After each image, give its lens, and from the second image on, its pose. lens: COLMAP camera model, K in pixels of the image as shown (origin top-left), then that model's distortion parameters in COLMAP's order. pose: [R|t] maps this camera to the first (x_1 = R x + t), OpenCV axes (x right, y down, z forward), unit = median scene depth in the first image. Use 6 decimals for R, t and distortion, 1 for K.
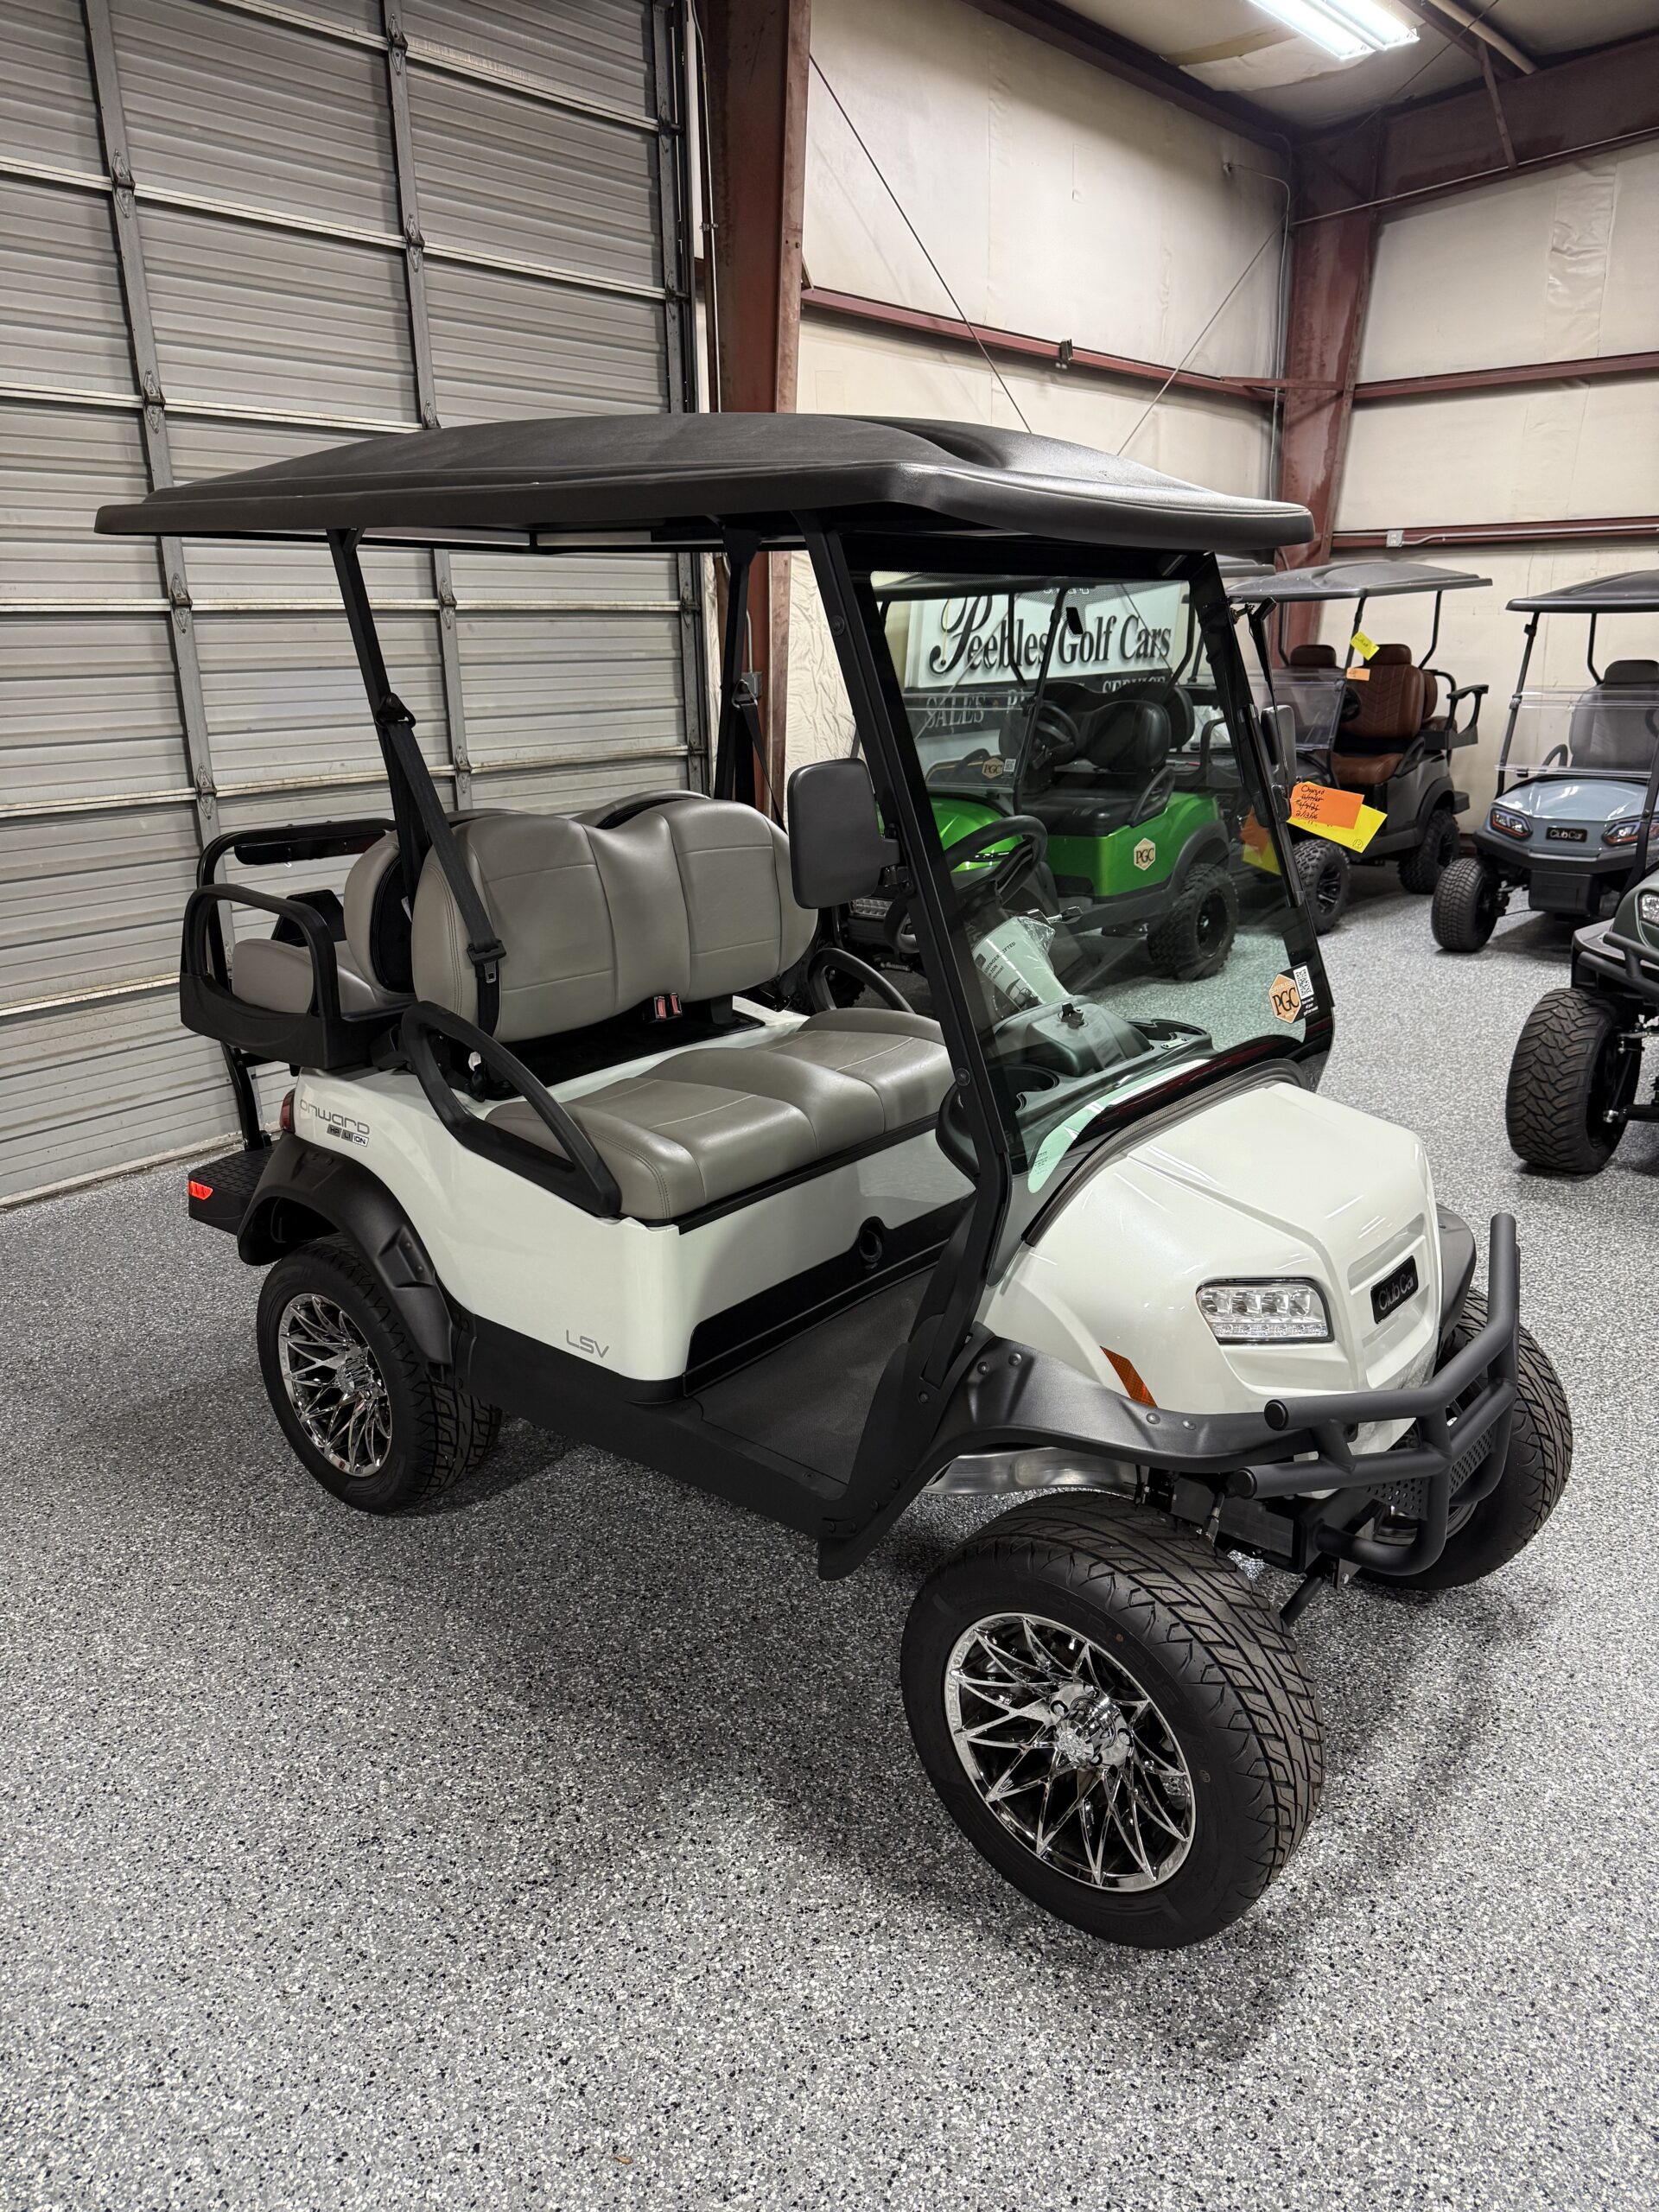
lens RADIAL K [[1527.9, 0, 829.5], [0, 1527.9, 1106.0], [0, 0, 1]] dist [0.008792, -0.000781]
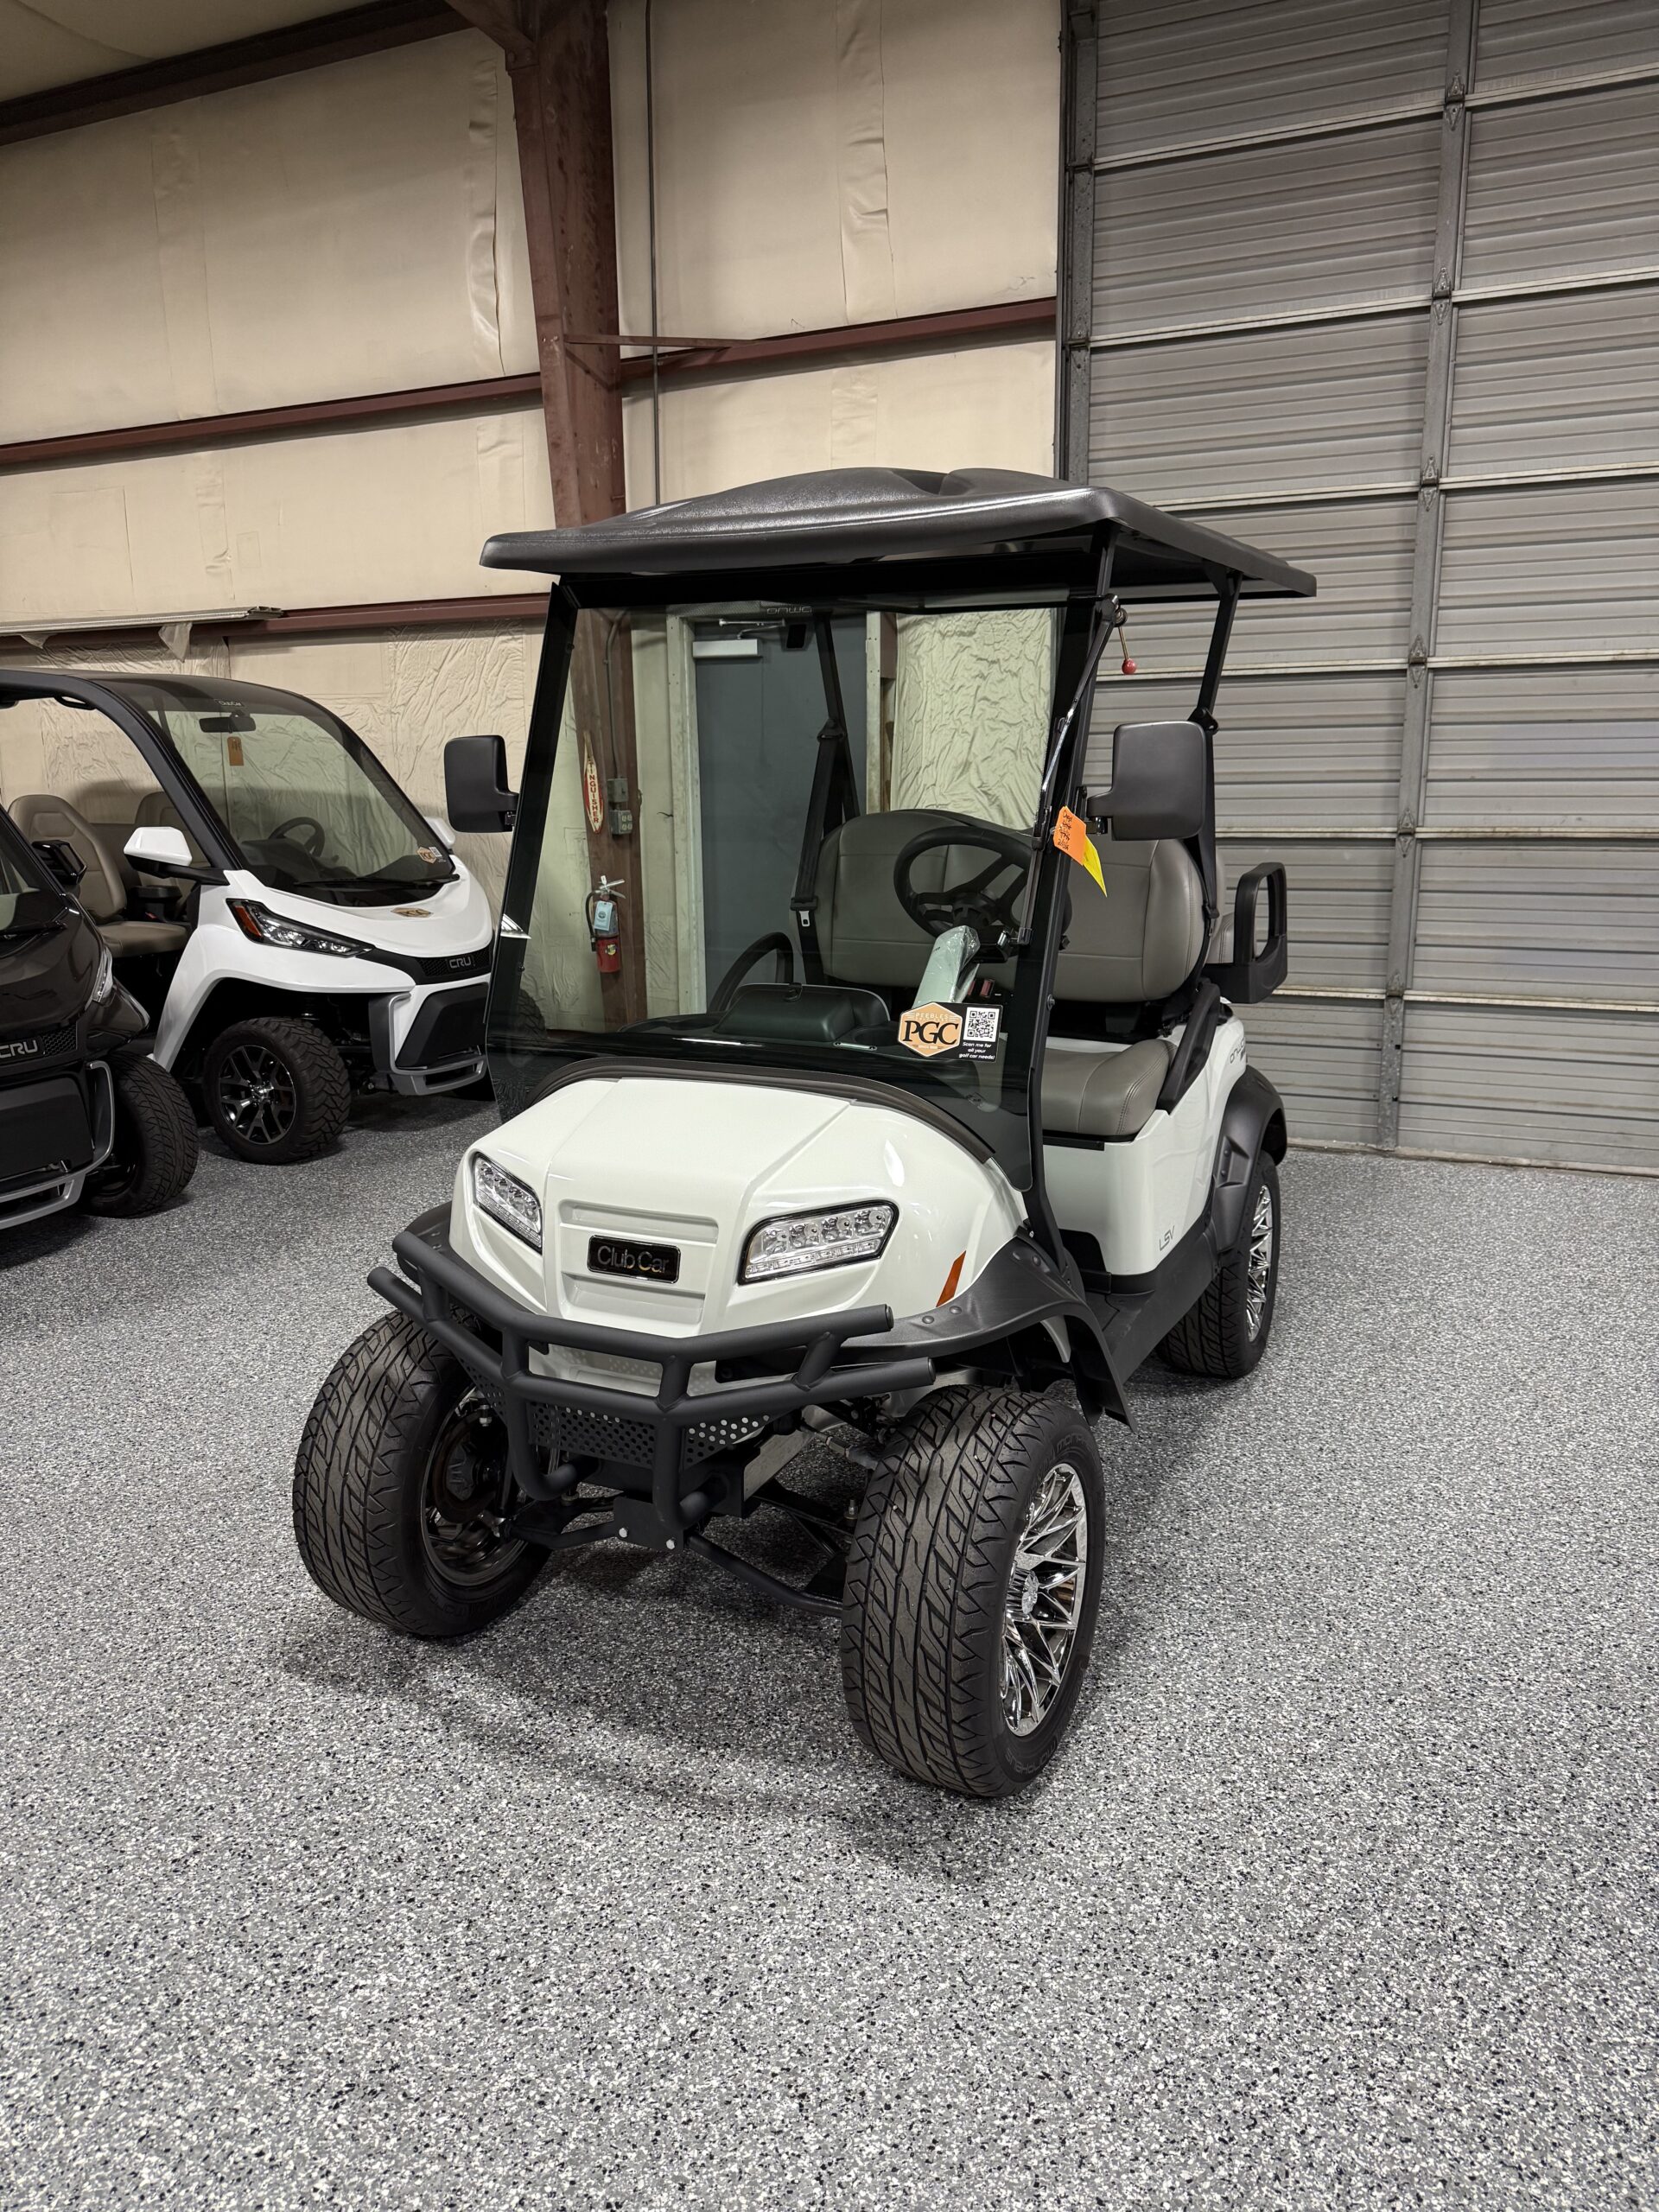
lens RADIAL K [[1527.9, 0, 829.5], [0, 1527.9, 1106.0], [0, 0, 1]] dist [0.008792, -0.000781]
pose [[0.277792, 0.236076, -0.931182, 1.135282], [-0.285996, 0.945703, 0.154439, -0.149578], [0.917081, 0.223412, 0.330226, 0.641919]]
